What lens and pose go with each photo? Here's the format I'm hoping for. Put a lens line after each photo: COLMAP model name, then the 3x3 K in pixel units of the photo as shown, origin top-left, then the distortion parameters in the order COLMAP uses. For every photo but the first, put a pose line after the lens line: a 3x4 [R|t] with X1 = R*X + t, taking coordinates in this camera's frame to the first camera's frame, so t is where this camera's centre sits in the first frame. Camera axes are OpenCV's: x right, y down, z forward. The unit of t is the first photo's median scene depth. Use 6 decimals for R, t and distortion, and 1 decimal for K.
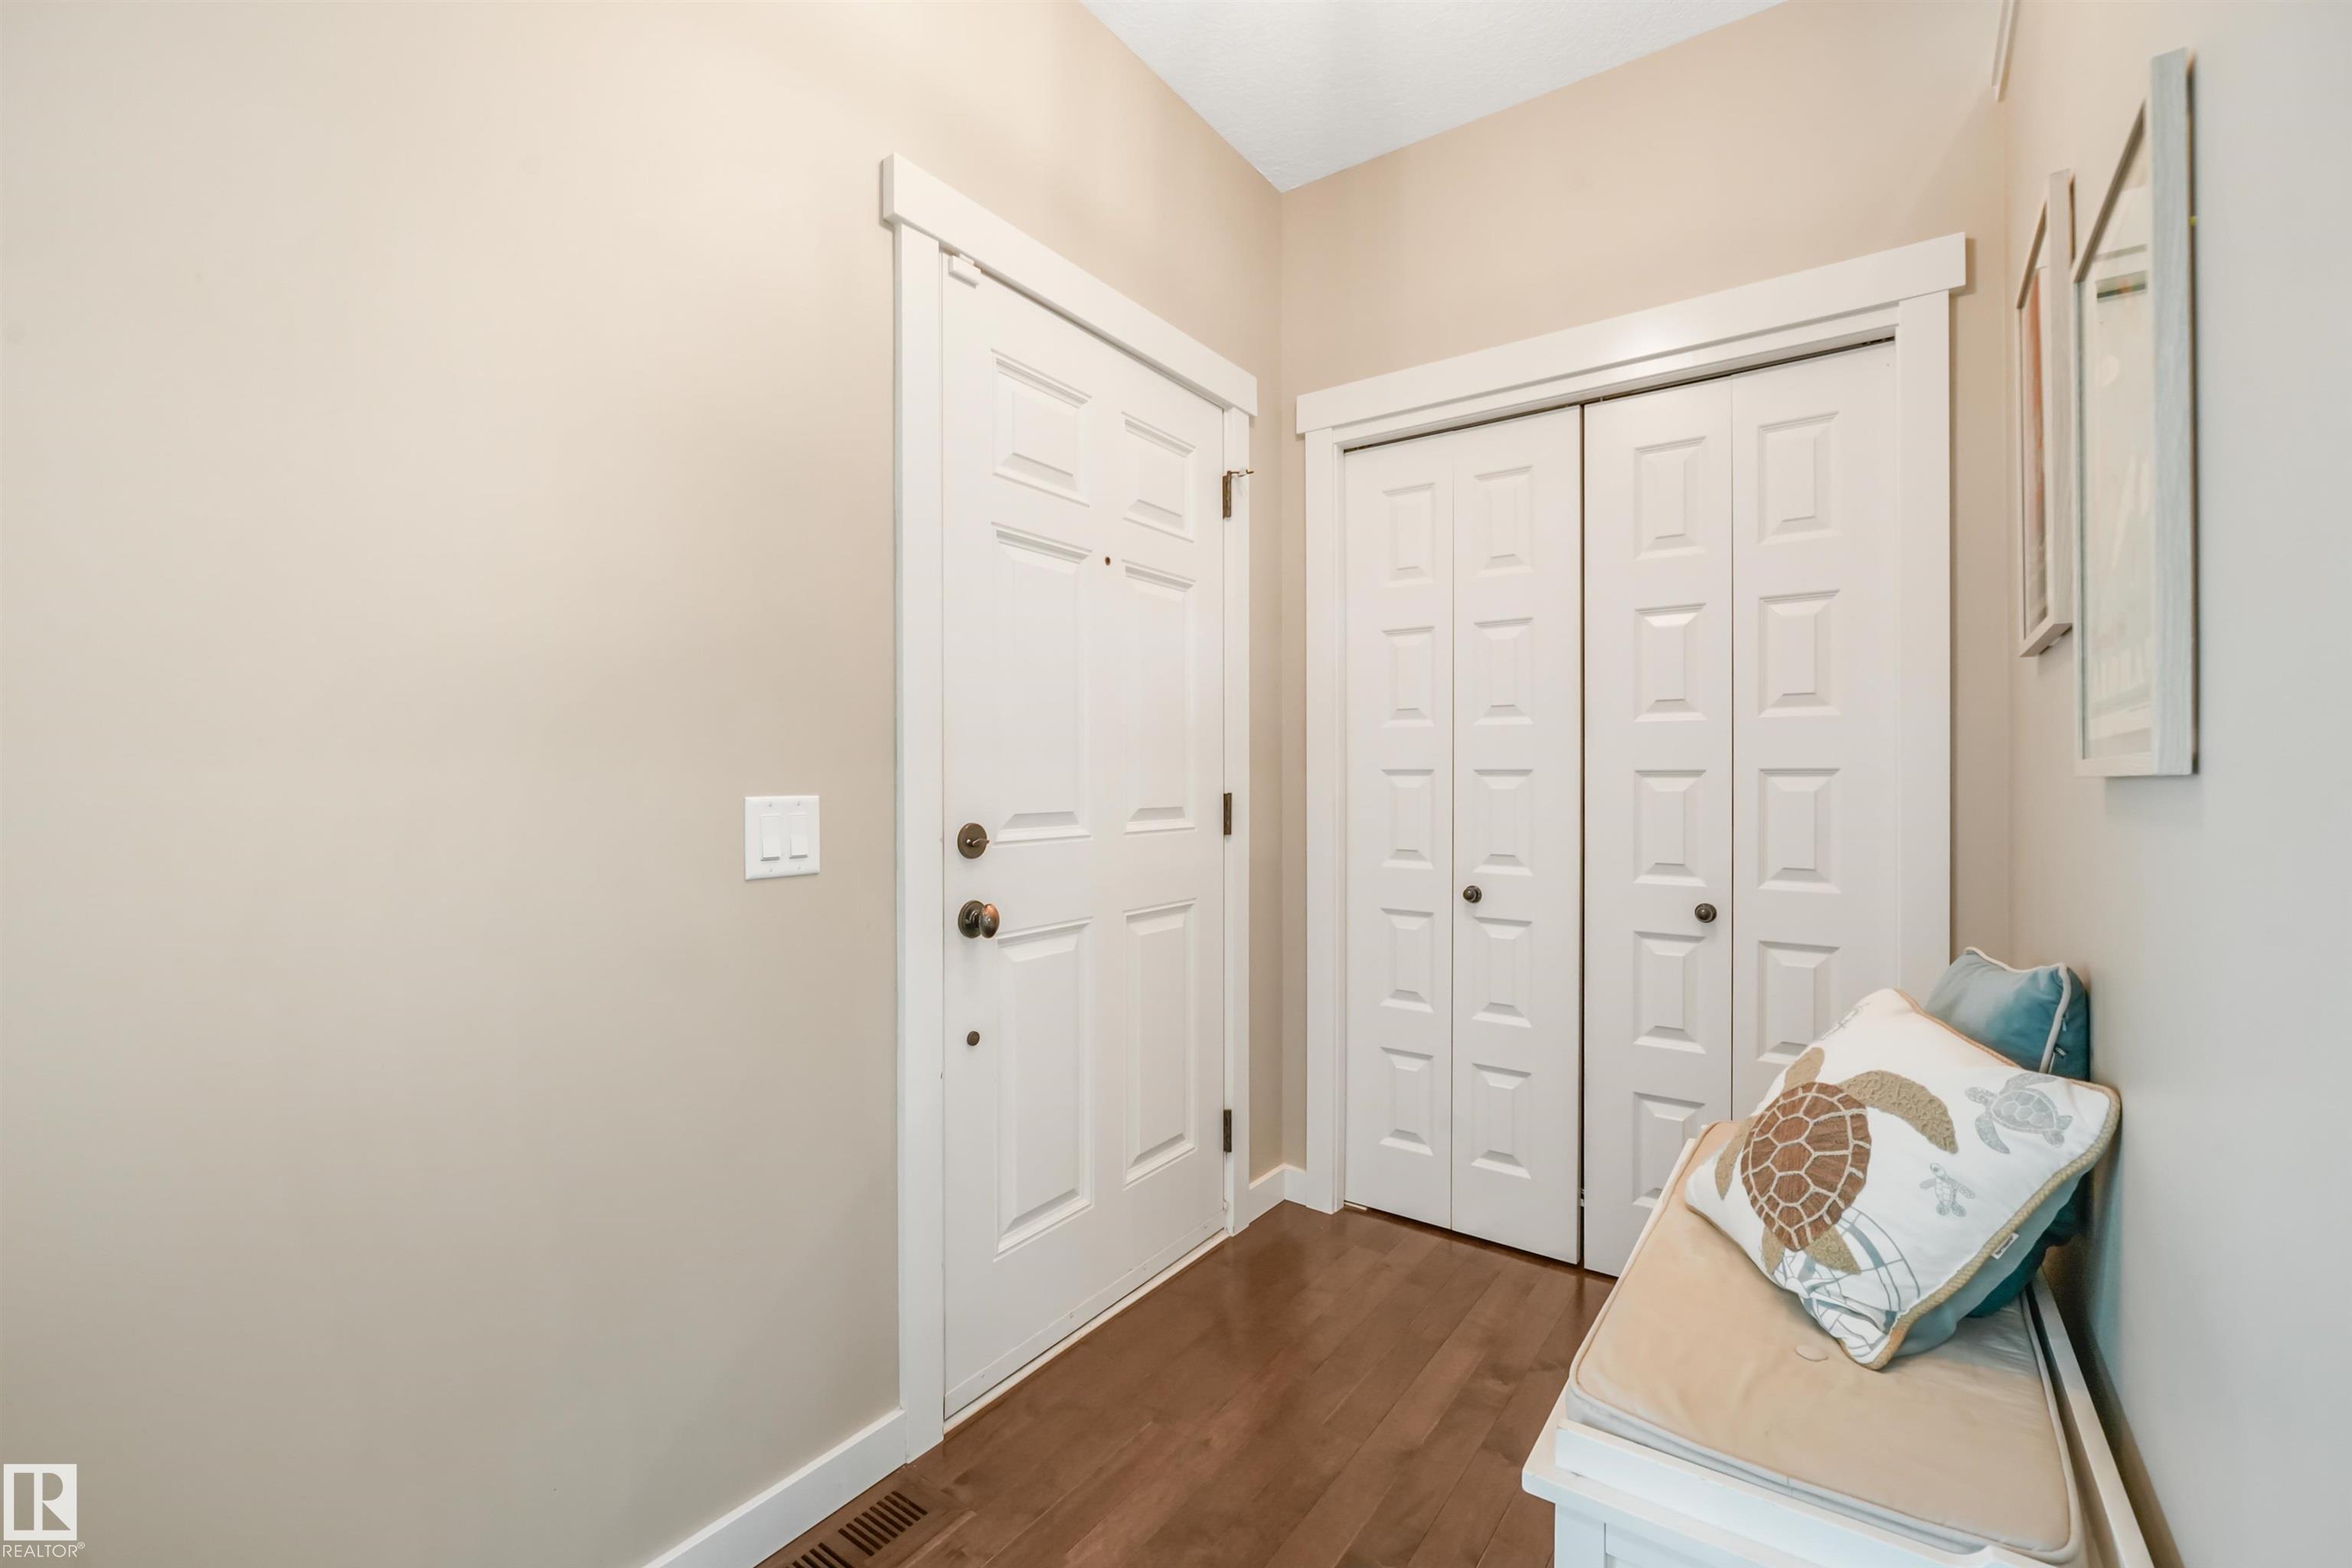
lens RADIAL K [[961.9, 0, 1183.7], [0, 961.9, 781.0], [0, 0, 1]] dist [-0.024293, -0.000352]
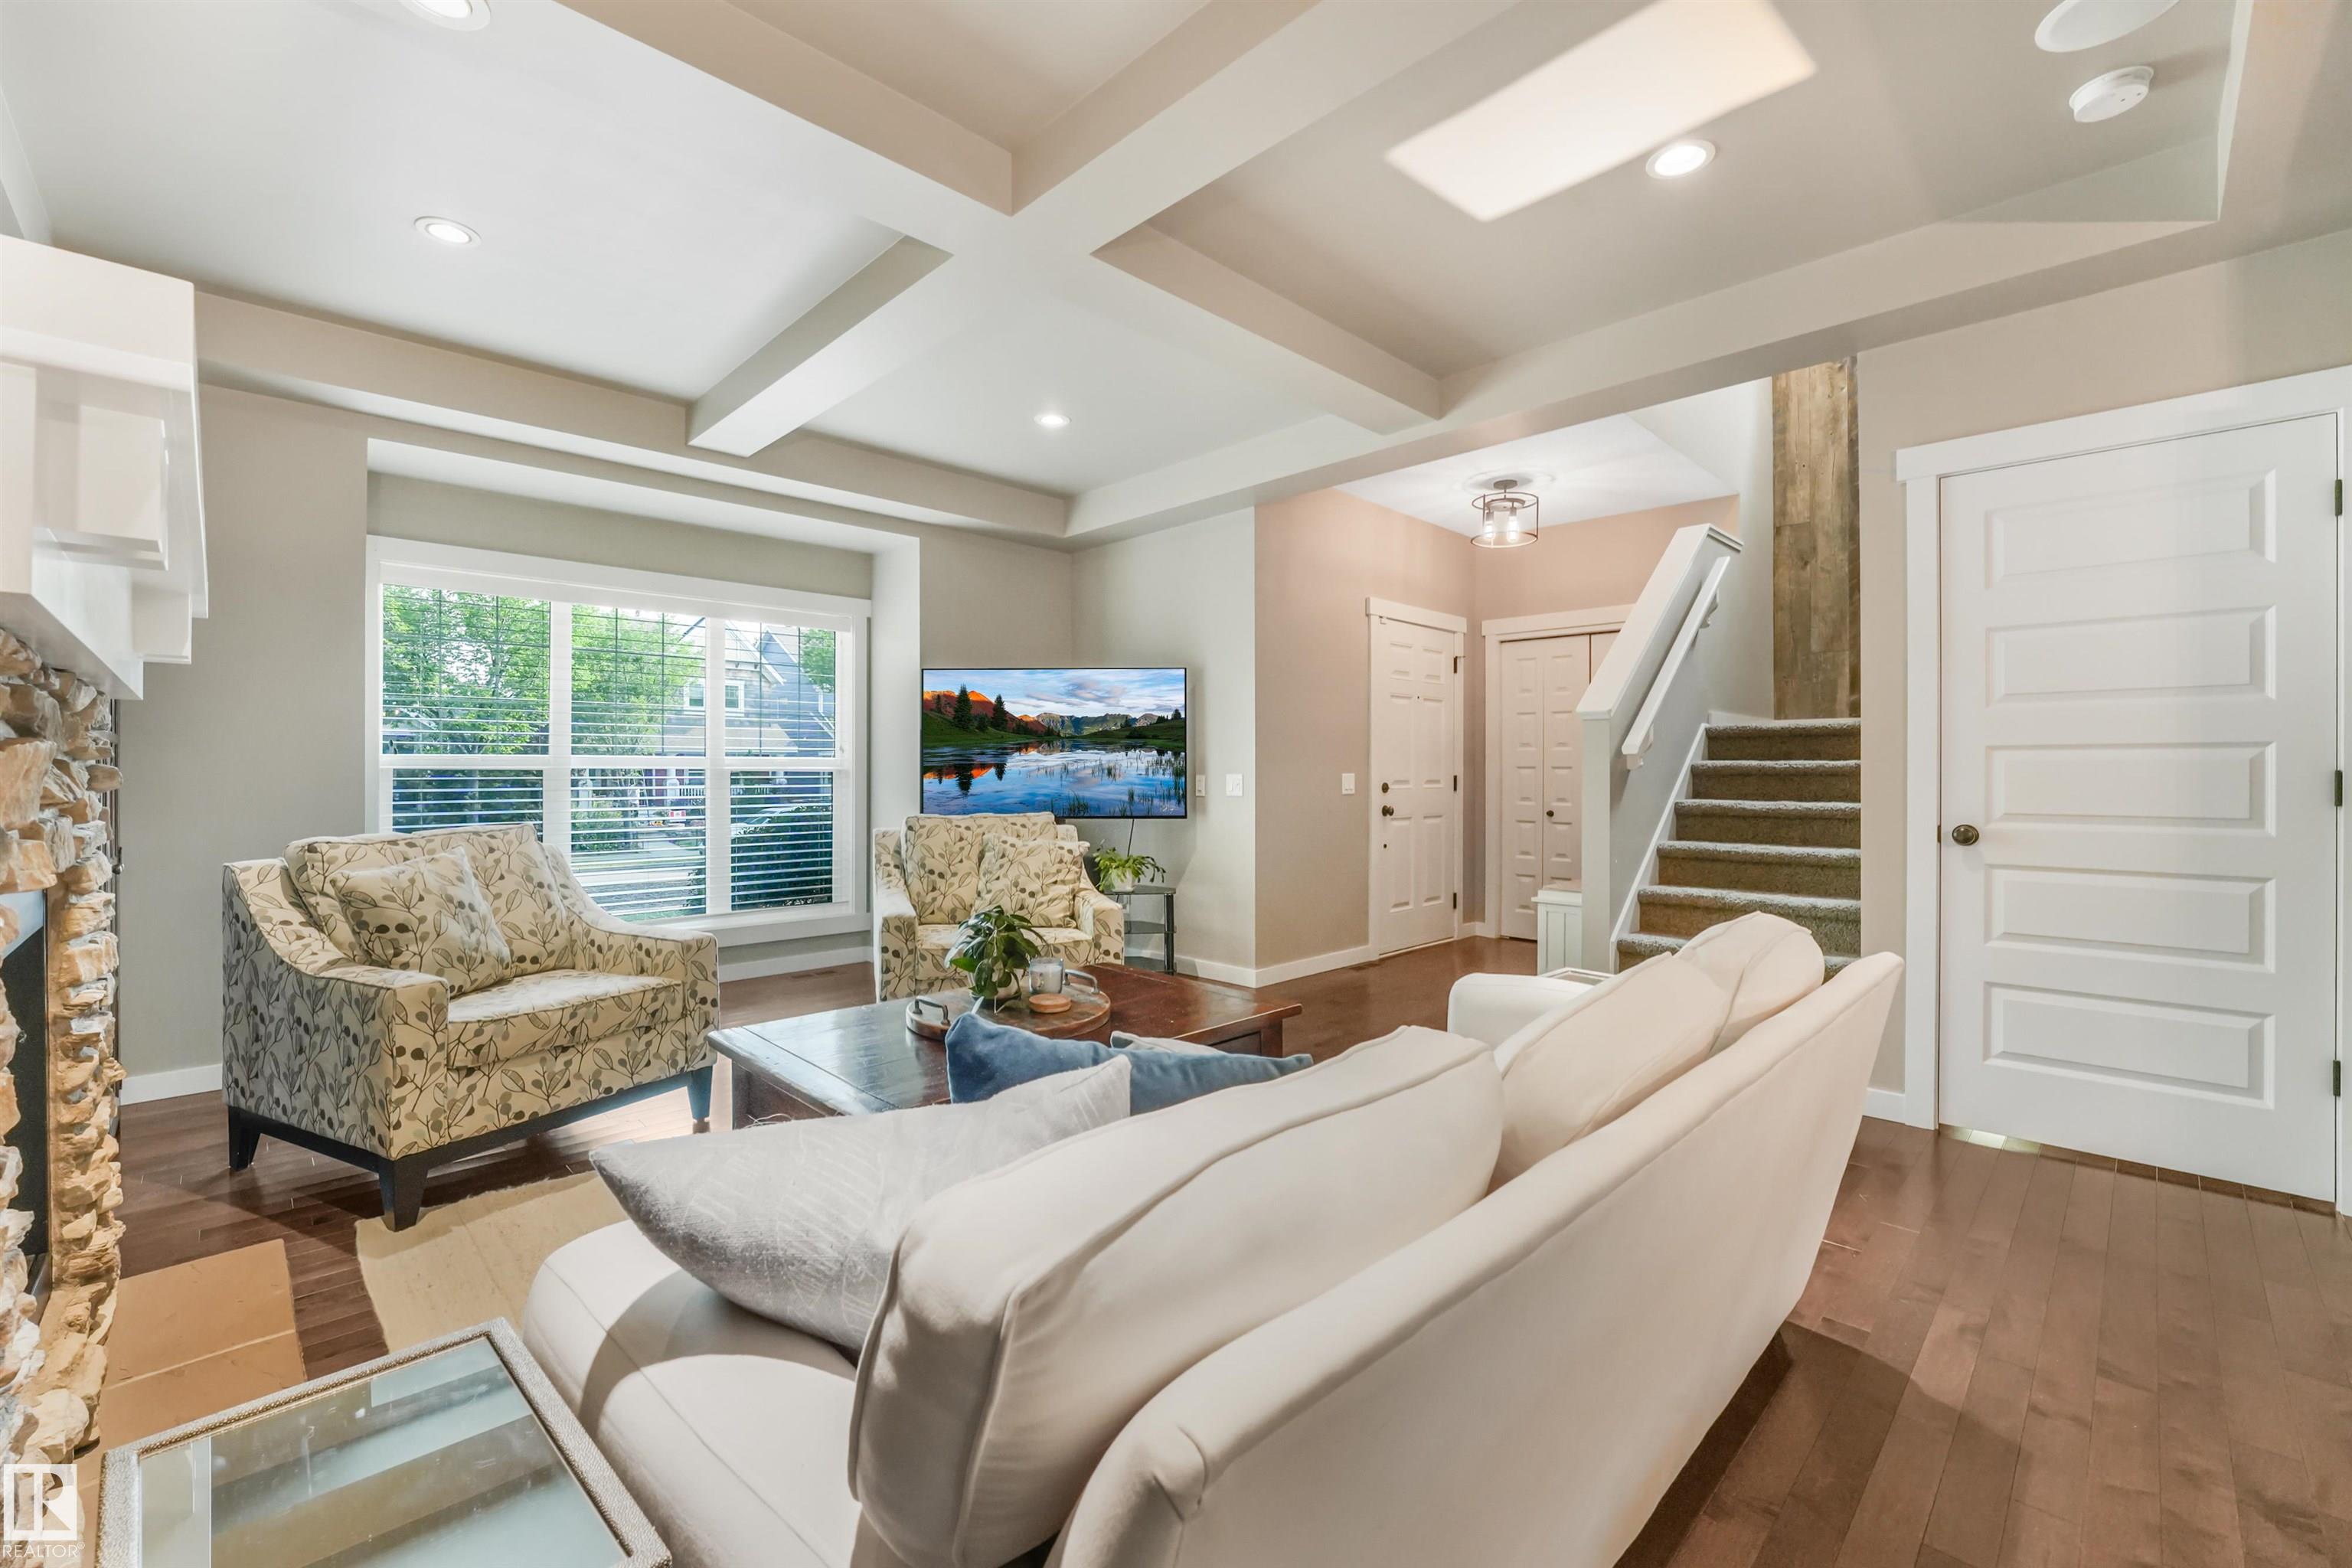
lens RADIAL K [[961.9, 0, 1163.9], [0, 961.9, 776.1], [0, 0, 1]] dist [-0.024293, -0.000352]
pose [[0.983818, 0.002340, -0.179157, -0.278491], [-0.001765, 0.999993, 0.003367, 0.007474], [0.179164, -0.002996, 0.983815, -1.810217]]
